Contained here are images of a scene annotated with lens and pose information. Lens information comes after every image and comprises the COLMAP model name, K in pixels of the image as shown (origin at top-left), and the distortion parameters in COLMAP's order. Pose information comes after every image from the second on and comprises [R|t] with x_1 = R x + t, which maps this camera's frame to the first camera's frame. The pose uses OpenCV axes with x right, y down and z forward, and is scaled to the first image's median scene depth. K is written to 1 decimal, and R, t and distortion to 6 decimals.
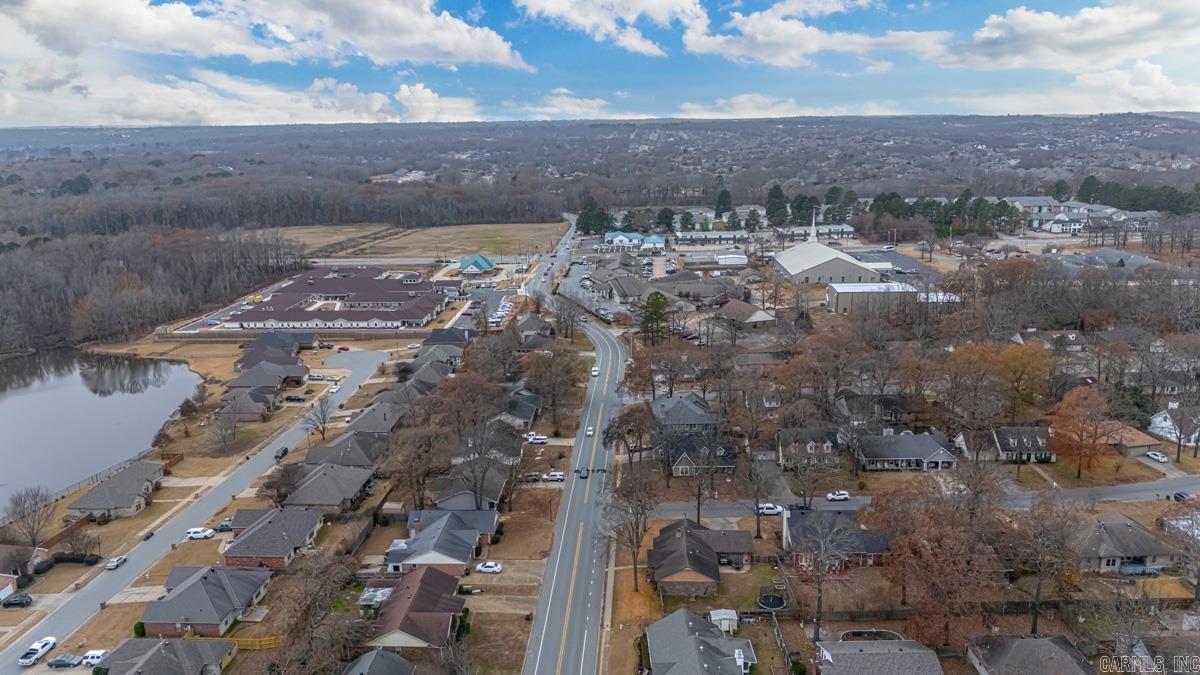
lens RADIAL K [[859.7, 0, 600.0], [0, 859.7, 337.5], [0, 0, 1]] dist [0.109612, -0.142564]
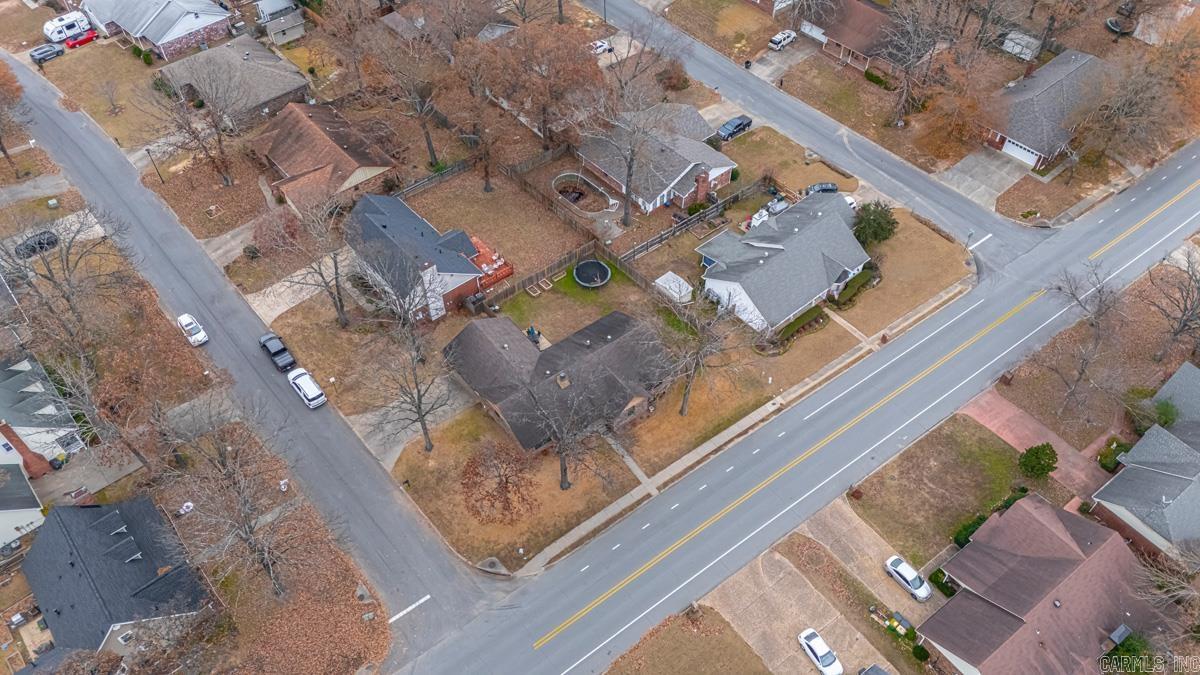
lens RADIAL K [[859.7, 0, 600.0], [0, 859.7, 337.5], [0, 0, 1]] dist [0.109612, -0.142564]
pose [[-0.637094, -0.572841, 0.515718, -0.146182], [0.194273, 0.528140, 0.826635, -0.183131], [-0.745902, 0.626835, -0.225187, 0.800976]]
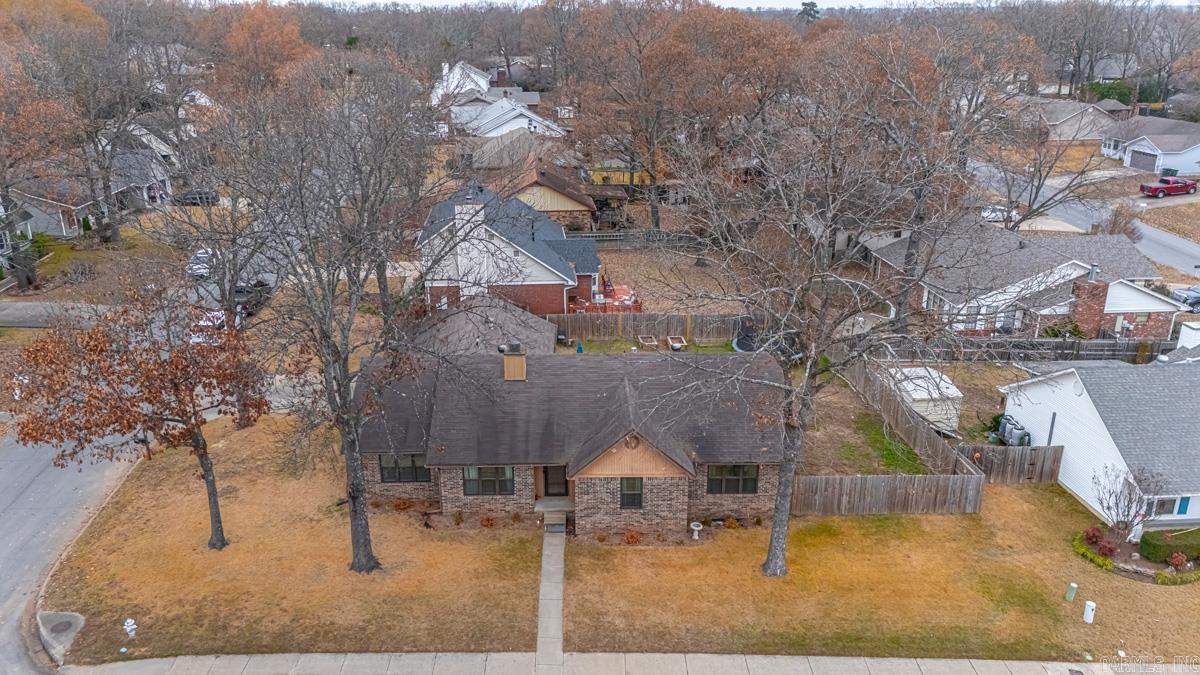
lens RADIAL K [[859.7, 0, 600.0], [0, 859.7, 337.5], [0, 0, 1]] dist [0.109612, -0.142564]
pose [[-0.054666, -0.299902, 0.952402, -0.103843], [0.243951, 0.920912, 0.303988, 0.110890], [-0.968246, 0.248958, 0.022818, 0.712369]]
